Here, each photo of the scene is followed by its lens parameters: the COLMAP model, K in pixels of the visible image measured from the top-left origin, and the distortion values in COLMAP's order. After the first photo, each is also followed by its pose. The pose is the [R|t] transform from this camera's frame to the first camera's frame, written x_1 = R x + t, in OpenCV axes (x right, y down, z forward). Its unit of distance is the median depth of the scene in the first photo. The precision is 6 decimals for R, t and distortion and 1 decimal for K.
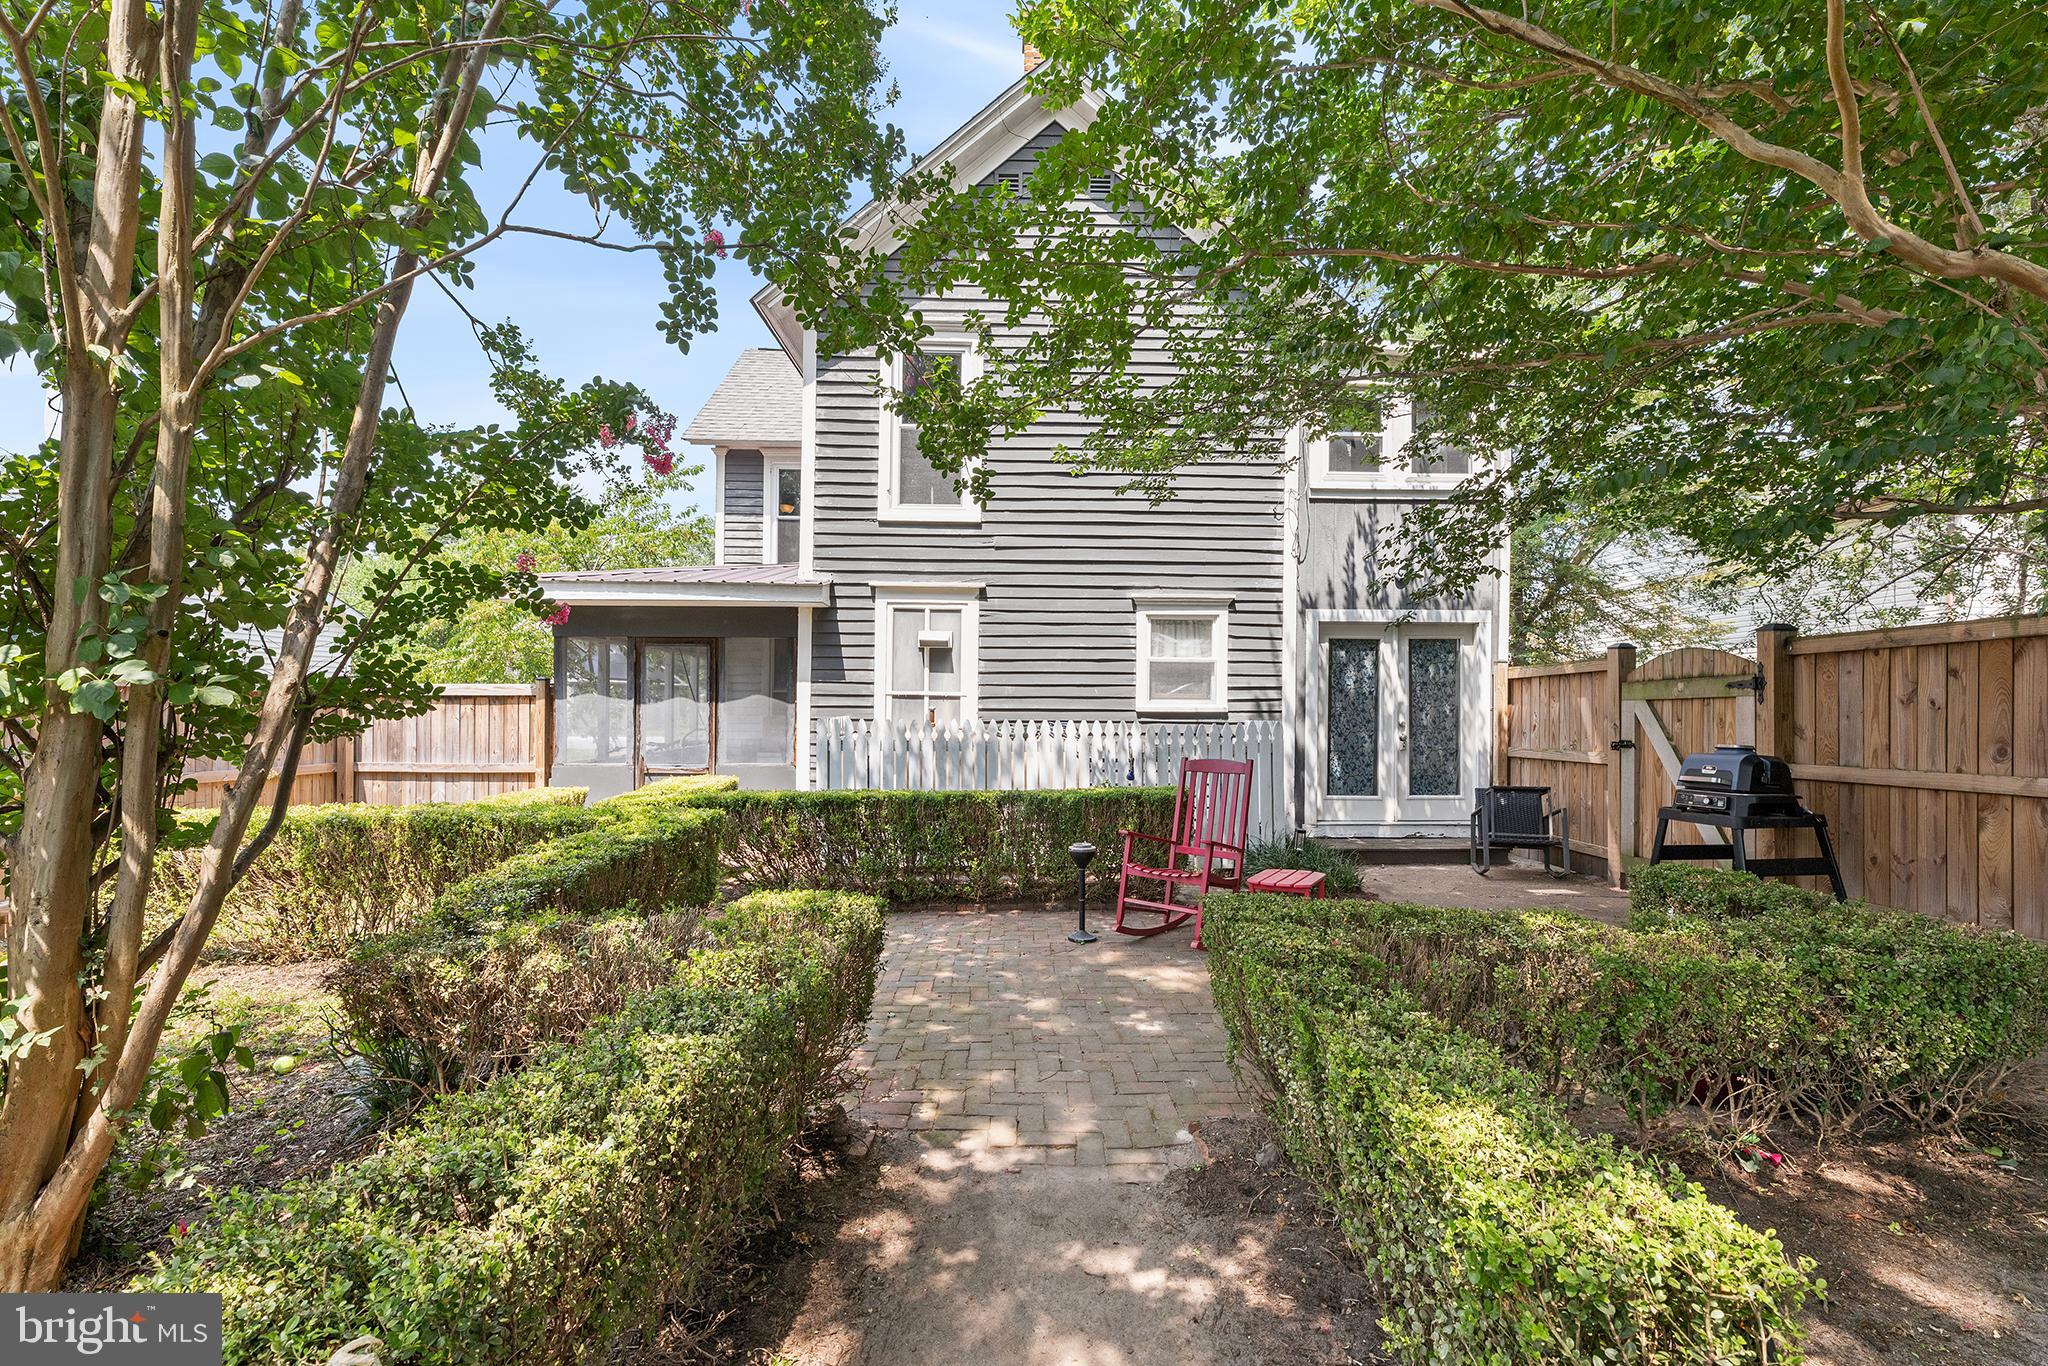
lens RADIAL K [[845.1, 0, 1021.1], [0, 845.1, 696.4], [0, 0, 1]] dist [0.001301, -0.000418]
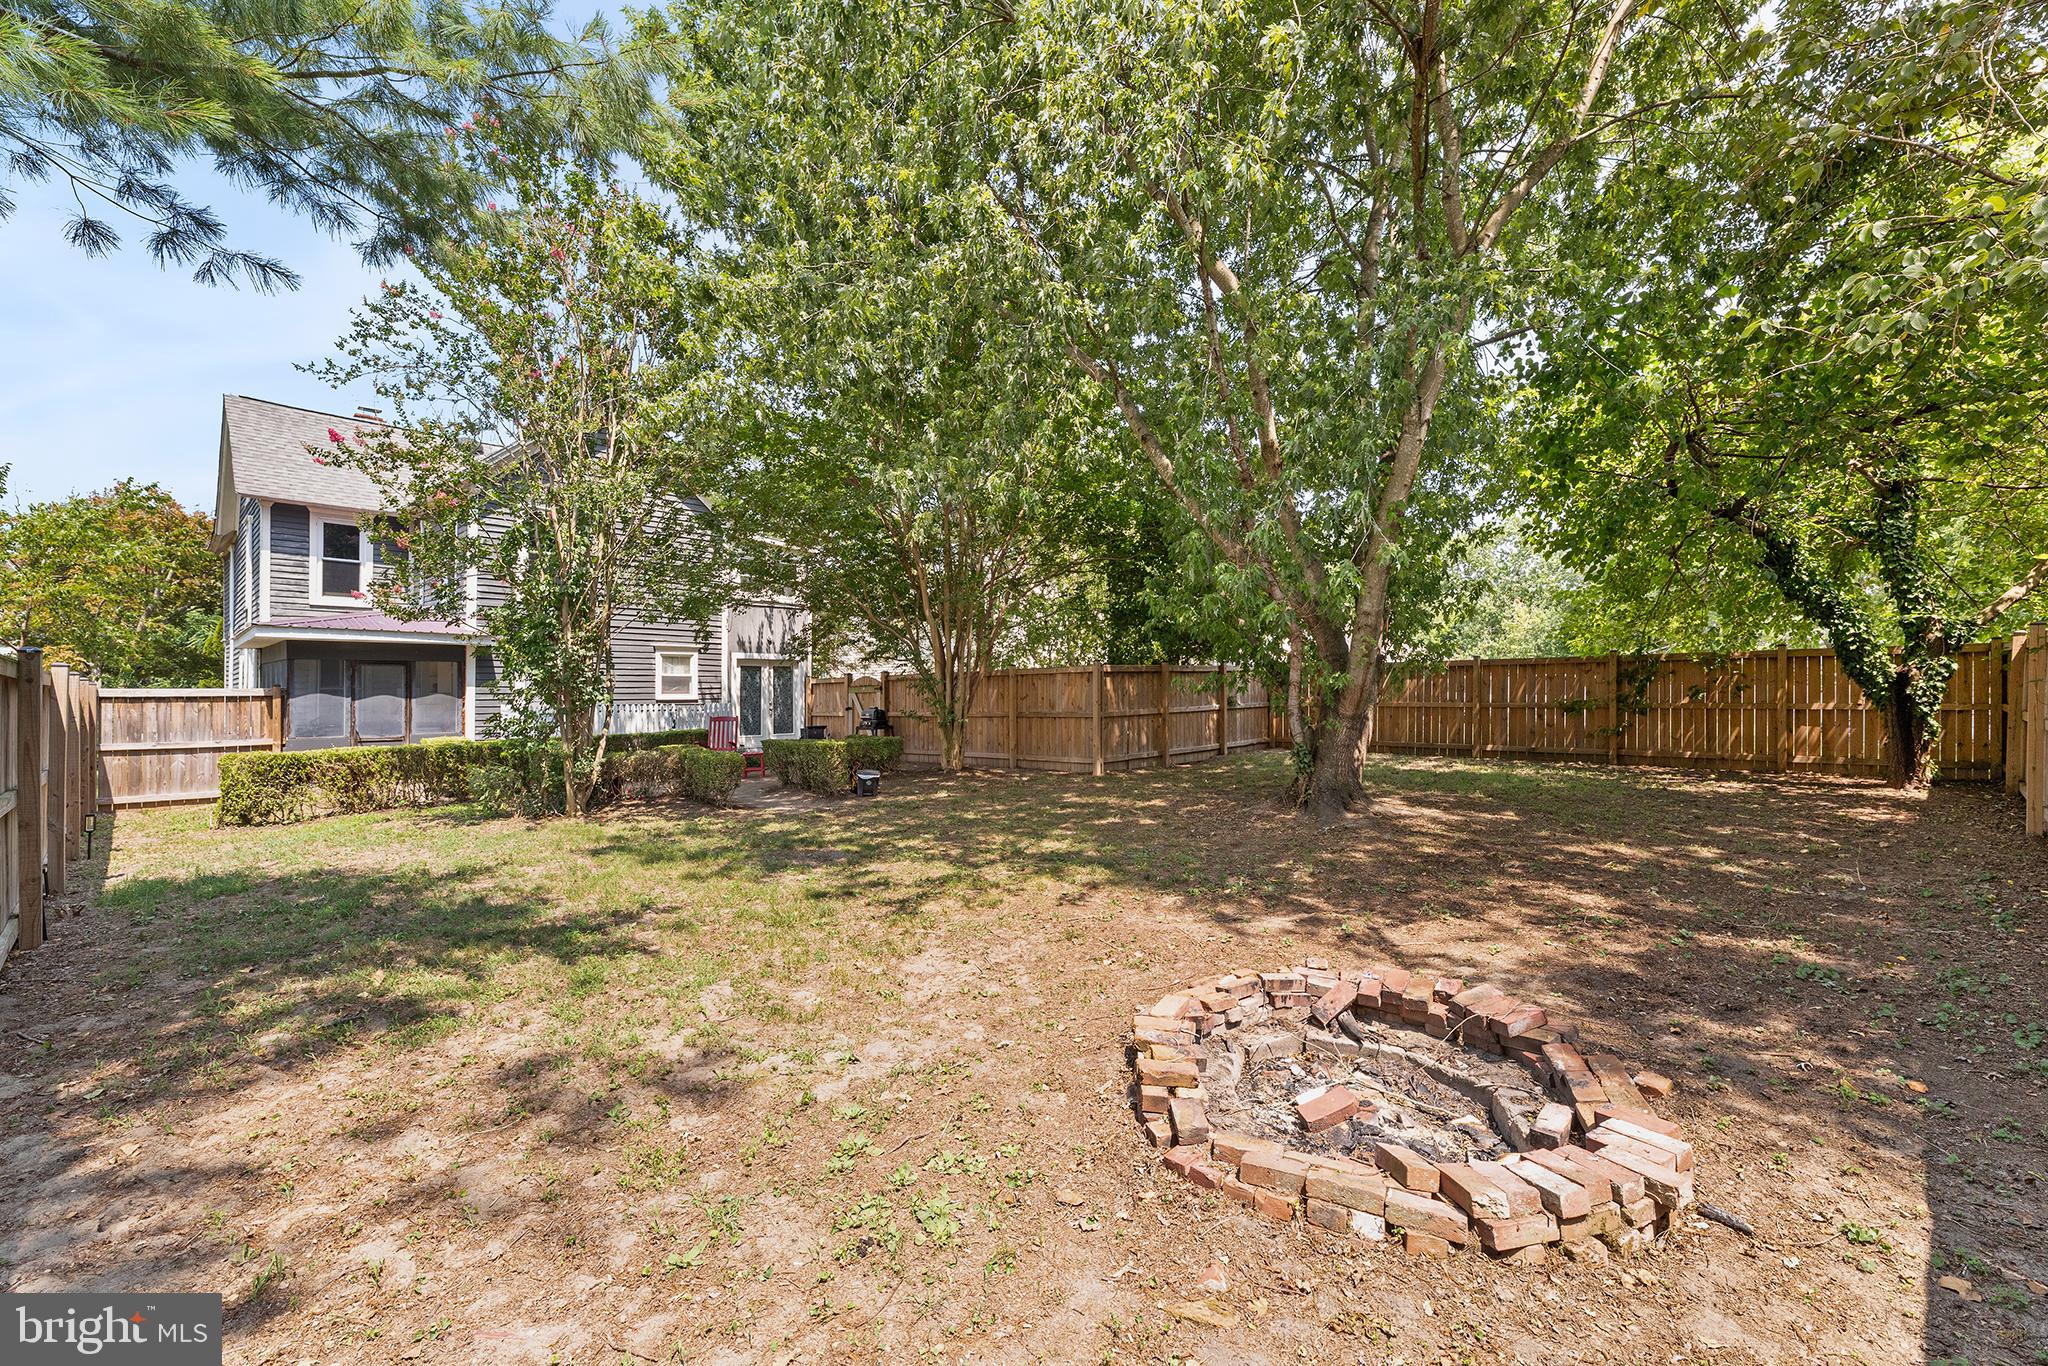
lens RADIAL K [[845.1, 0, 1021.1], [0, 845.1, 696.4], [0, 0, 1]] dist [0.001301, -0.000418]
pose [[0.705898, -0.012622, 0.708201, -0.704598], [0.000724, 0.999854, 0.017098, -0.026076], [-0.708313, -0.011556, 0.705804, -1.114770]]
